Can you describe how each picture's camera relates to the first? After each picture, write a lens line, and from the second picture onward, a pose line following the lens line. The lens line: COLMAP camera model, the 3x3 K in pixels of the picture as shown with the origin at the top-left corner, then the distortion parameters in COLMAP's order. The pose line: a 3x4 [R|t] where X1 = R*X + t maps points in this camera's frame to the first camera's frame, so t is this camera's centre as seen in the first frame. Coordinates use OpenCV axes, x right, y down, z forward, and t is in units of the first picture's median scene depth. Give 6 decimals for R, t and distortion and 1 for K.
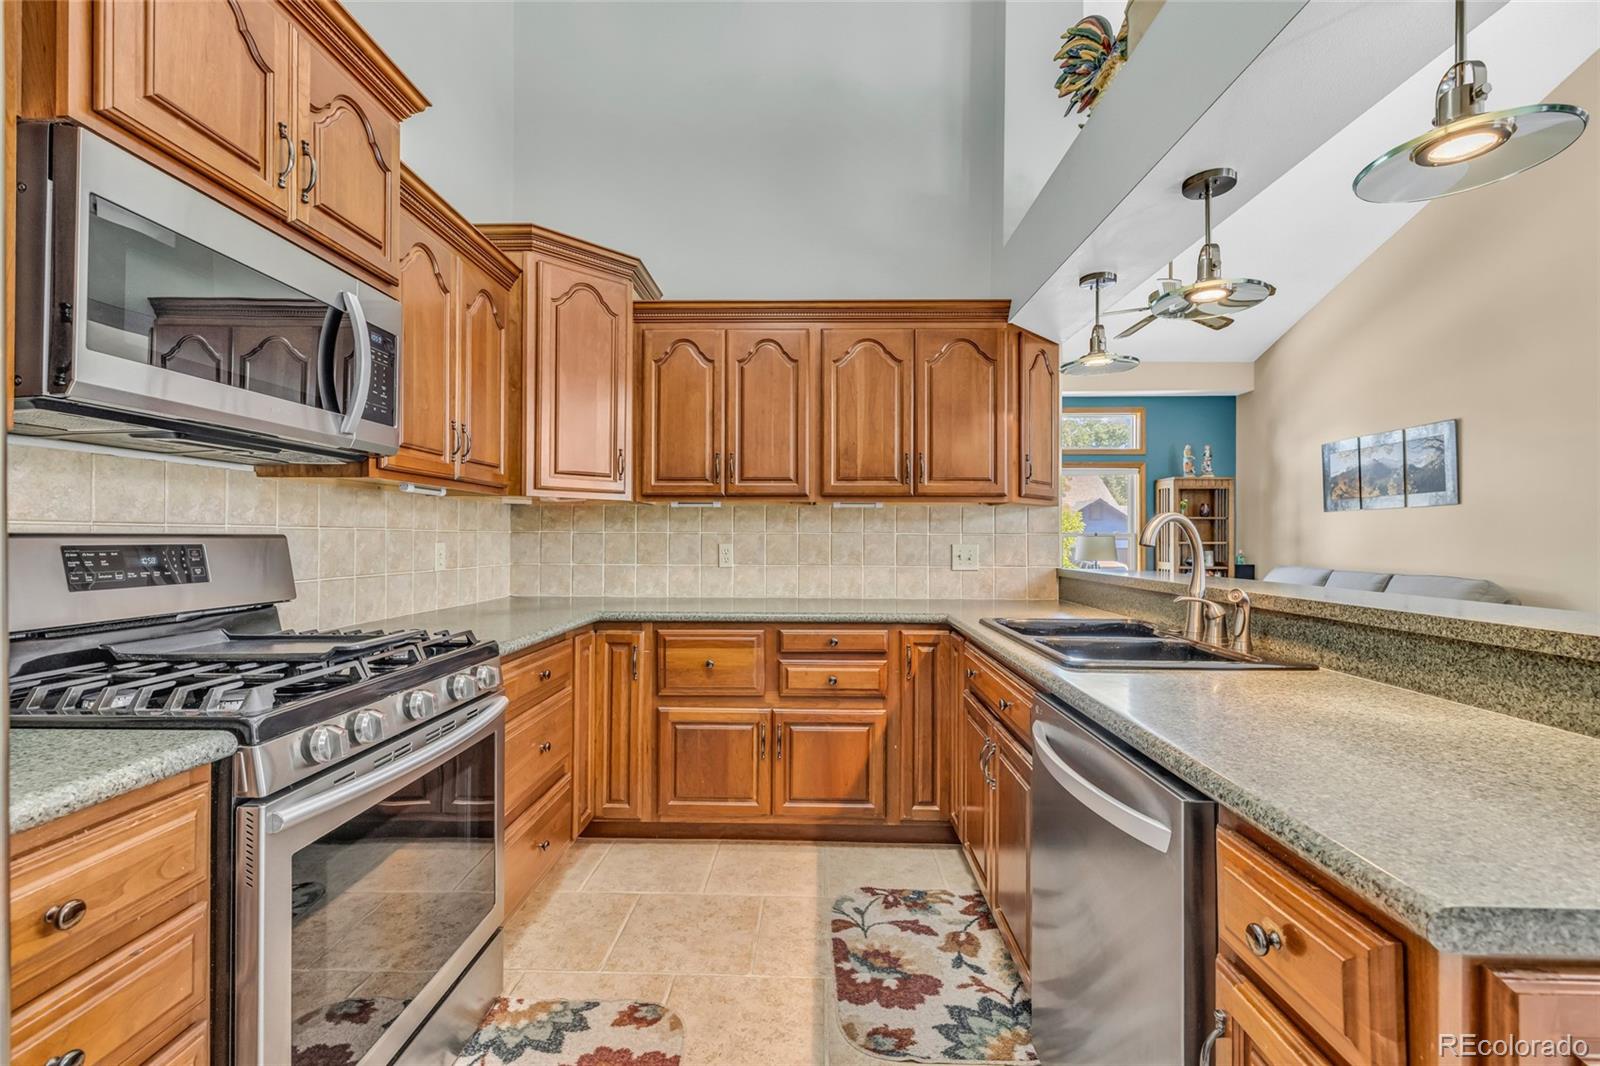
lens RADIAL K [[666.7, 0, 800.4], [0, 666.7, 531.2], [0, 0, 1]] dist [-0.000324, 0.000574]
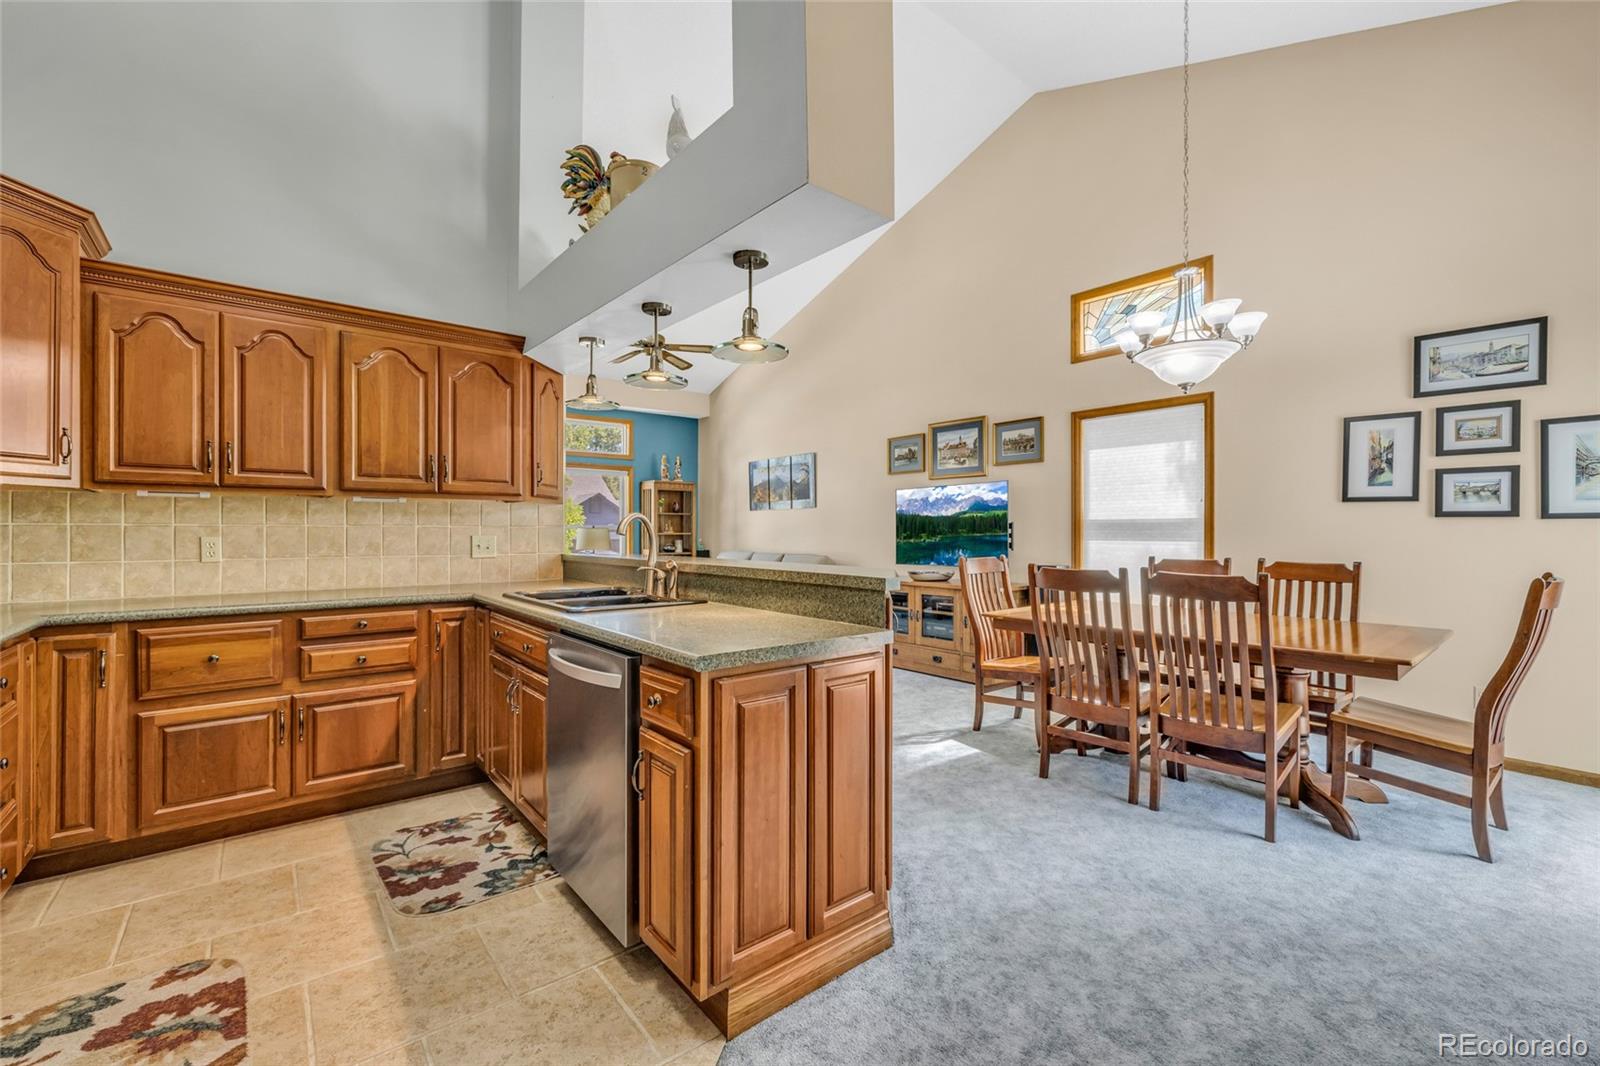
lens RADIAL K [[666.7, 0, 791.6], [0, 666.7, 531.9], [0, 0, 1]] dist [-0.000324, 0.000574]
pose [[0.762635, -0.003949, 0.646817, -0.119369], [-0.004394, 0.999927, 0.011286, -0.002291], [-0.646814, -0.011449, 0.762562, -0.291800]]
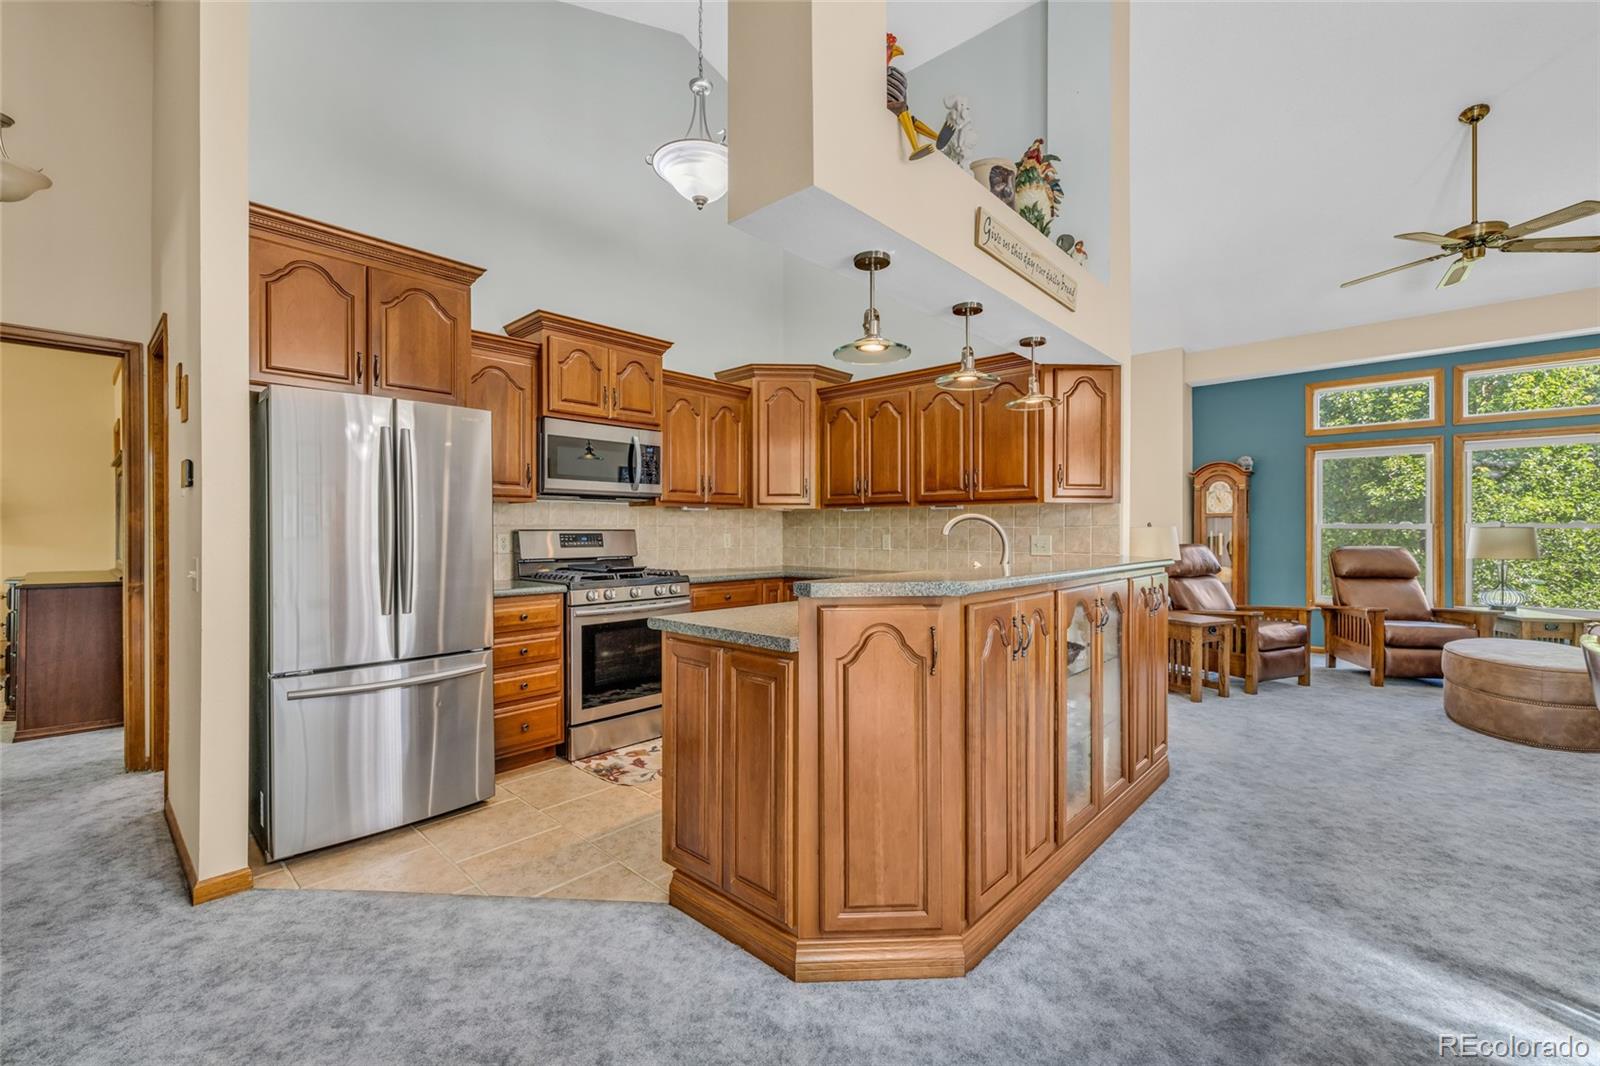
lens RADIAL K [[666.7, 0, 801.9], [0, 666.7, 535.2], [0, 0, 1]] dist [-0.000324, 0.000574]
pose [[0.752926, 0.001925, -0.658102, 0.913051], [0.007799, 0.999899, 0.011848, 0.001154], [0.658059, -0.014054, 0.752835, -0.318149]]
